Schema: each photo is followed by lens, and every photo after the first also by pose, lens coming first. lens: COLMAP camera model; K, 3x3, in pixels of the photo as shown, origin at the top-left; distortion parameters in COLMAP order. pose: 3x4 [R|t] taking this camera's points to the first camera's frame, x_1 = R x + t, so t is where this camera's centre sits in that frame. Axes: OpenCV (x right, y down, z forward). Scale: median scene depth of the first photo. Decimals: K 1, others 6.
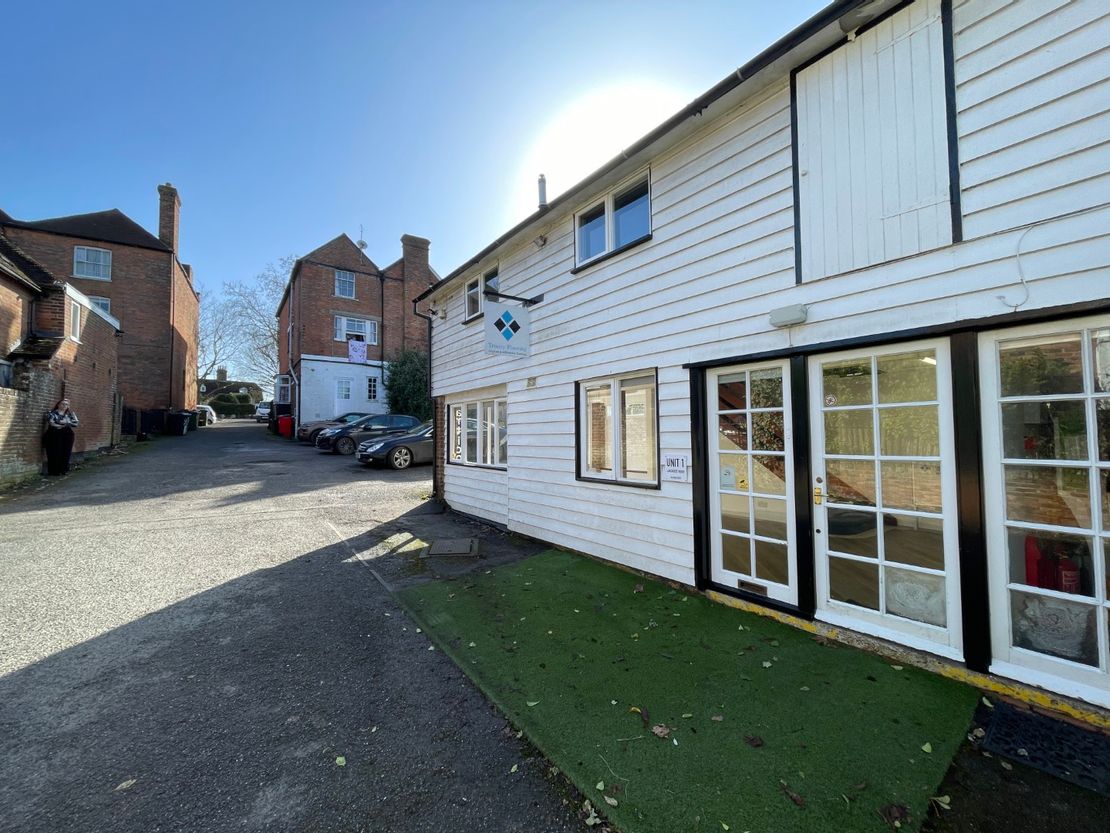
lens RADIAL K [[449.3, 0, 555.0], [0, 449.3, 416.5], [0, 0, 1]] dist [-0.002869, -0.000748]
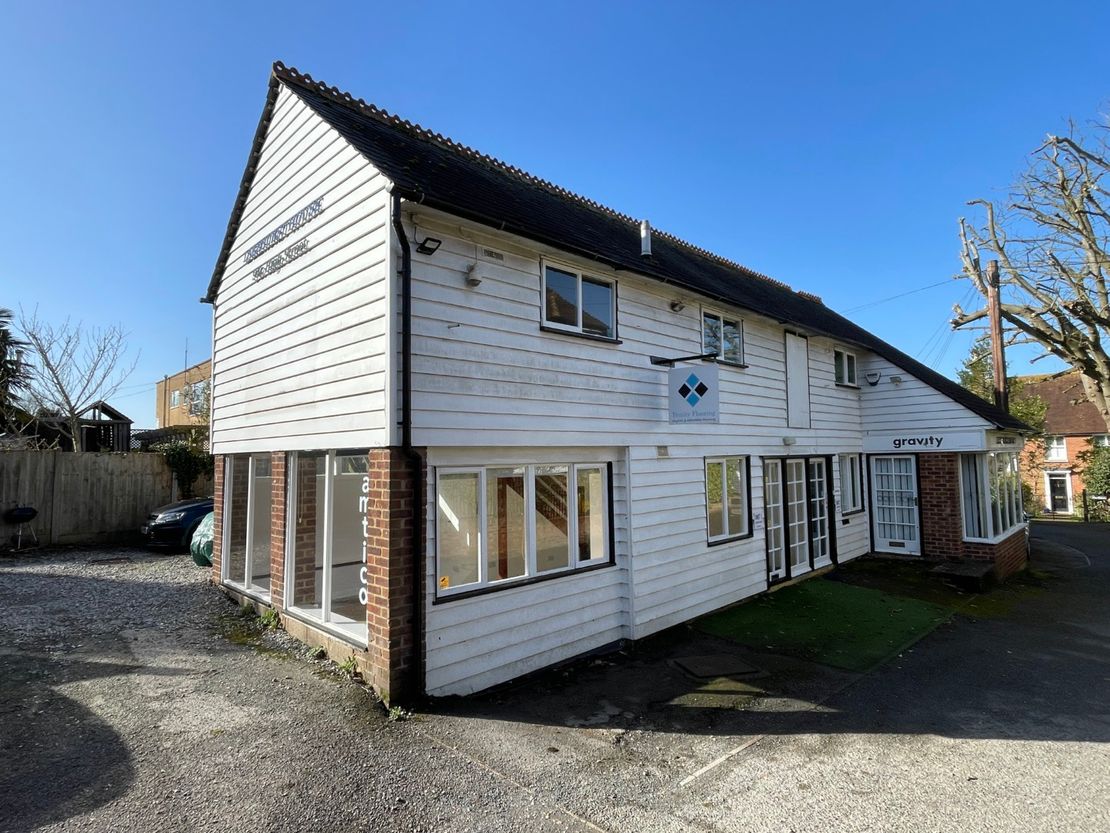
lens RADIAL K [[592.0, 0, 555.0], [0, 592.0, 416.5], [0, 0, 1]] dist [-0.005262, 0.000081]
pose [[-0.138991, 0.077726, 0.987239, -1.291078], [-0.022132, 0.996422, -0.081565, -0.048794], [-0.990046, -0.033186, -0.136773, 1.503170]]
